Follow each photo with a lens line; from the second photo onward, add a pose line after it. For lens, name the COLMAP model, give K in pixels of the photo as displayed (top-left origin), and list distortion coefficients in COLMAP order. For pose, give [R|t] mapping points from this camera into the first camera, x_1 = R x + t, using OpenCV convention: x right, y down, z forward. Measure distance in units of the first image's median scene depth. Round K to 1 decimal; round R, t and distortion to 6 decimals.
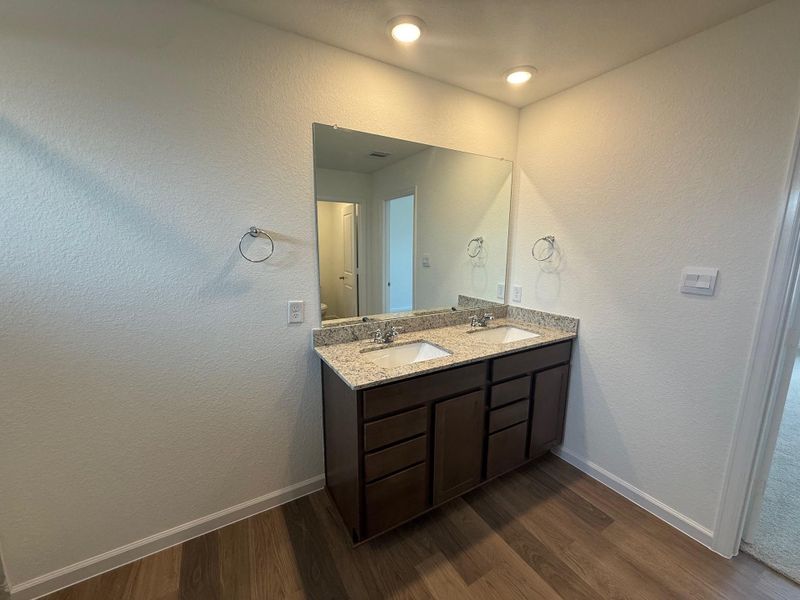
lens RADIAL K [[322.9, 0, 400.0], [0, 322.9, 300.0], [0, 0, 1]] dist [-0.000794, -0.000114]
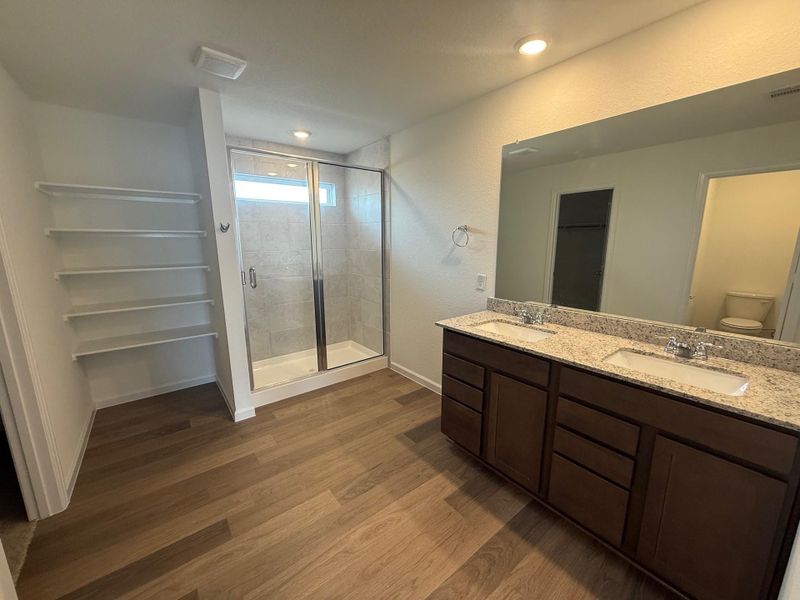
lens RADIAL K [[319.6, 0, 403.1], [0, 319.6, 301.8], [0, 0, 1]] dist [0.002207, 0.000291]
pose [[0.142324, 0.184967, -0.972384, 1.062652], [-0.166231, 0.972899, 0.160734, -0.050840], [0.975762, 0.138764, 0.169214, 0.427764]]
